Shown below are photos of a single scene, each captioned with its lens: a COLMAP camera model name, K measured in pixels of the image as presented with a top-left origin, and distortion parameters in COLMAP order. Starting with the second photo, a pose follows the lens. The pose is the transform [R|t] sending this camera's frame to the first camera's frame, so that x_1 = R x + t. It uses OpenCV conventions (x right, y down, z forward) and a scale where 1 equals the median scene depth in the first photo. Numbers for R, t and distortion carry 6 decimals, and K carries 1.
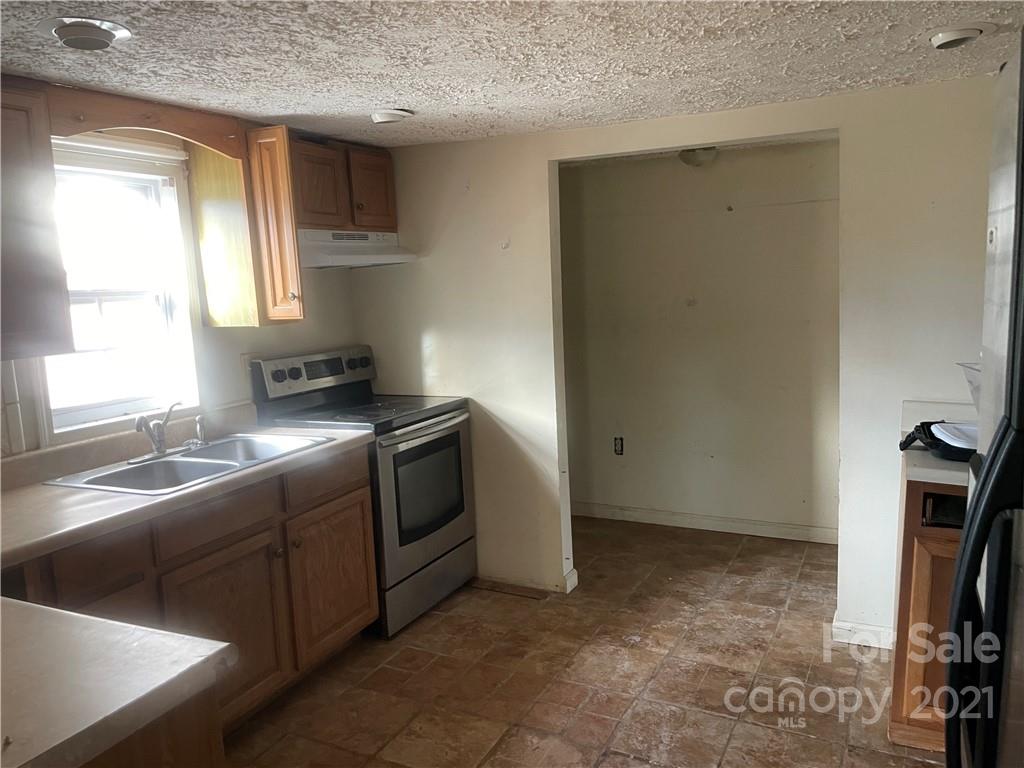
lens RADIAL K [[776.8, 0, 511.0], [0, 776.8, 394.8], [0, 0, 1]] dist [0.075000, -0.097029]
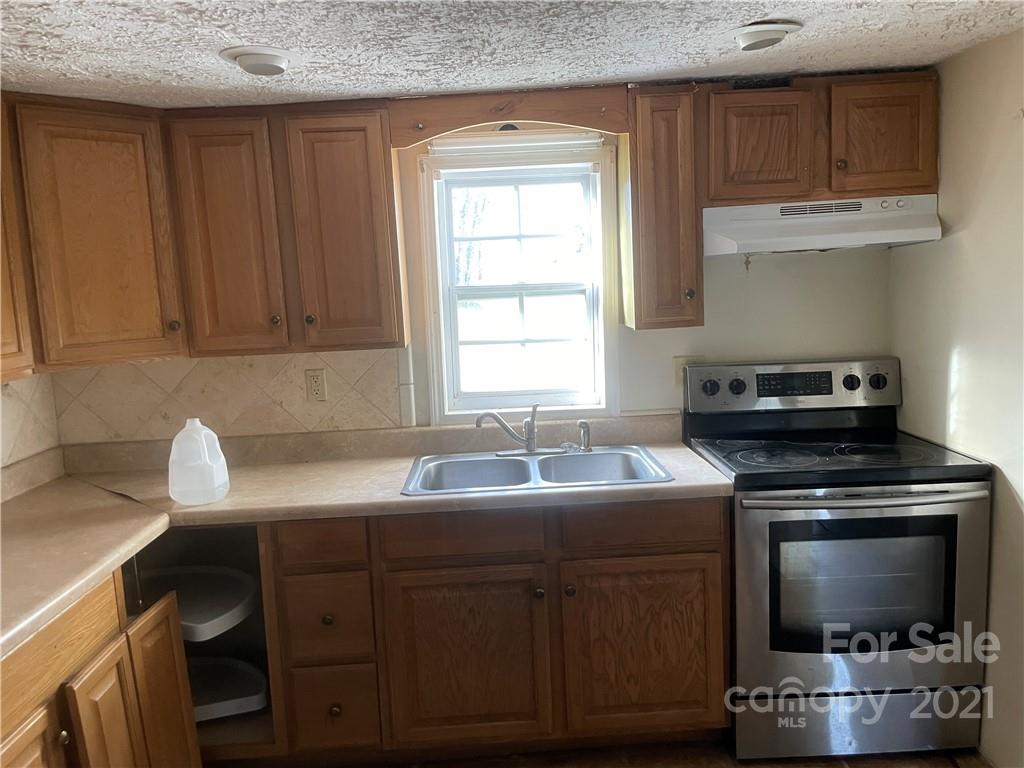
lens RADIAL K [[776.8, 0, 513.7], [0, 776.8, 397.0], [0, 0, 1]] dist [0.075000, -0.097029]
pose [[0.466011, 0.155788, -0.870956, 0.354512], [-0.105618, 0.987133, 0.120057, -0.099388], [0.878453, 0.036040, 0.476469, 0.465418]]
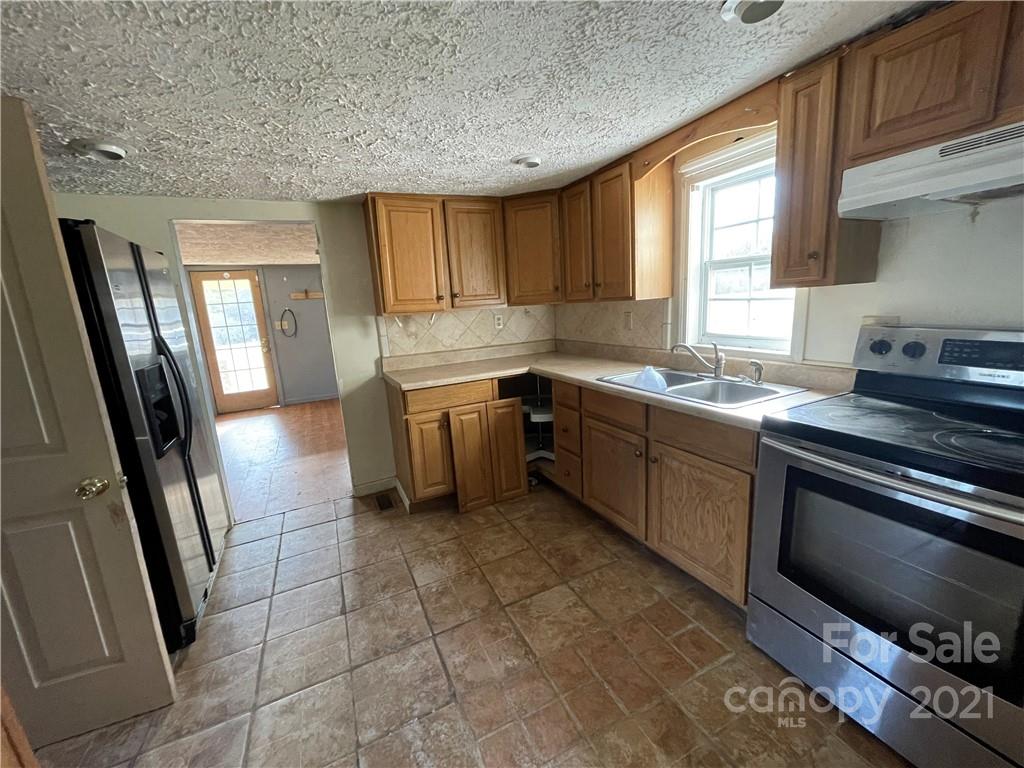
lens RADIAL K [[412.5, 0, 510.0], [0, 412.5, 386.5], [0, 0, 1]] dist [0.001772, 0.001450]
pose [[-0.608515, 0.241031, -0.756052, 0.327301], [-0.029047, 0.945351, 0.324759, -0.129259], [0.793011, 0.219582, -0.568258, 1.030013]]
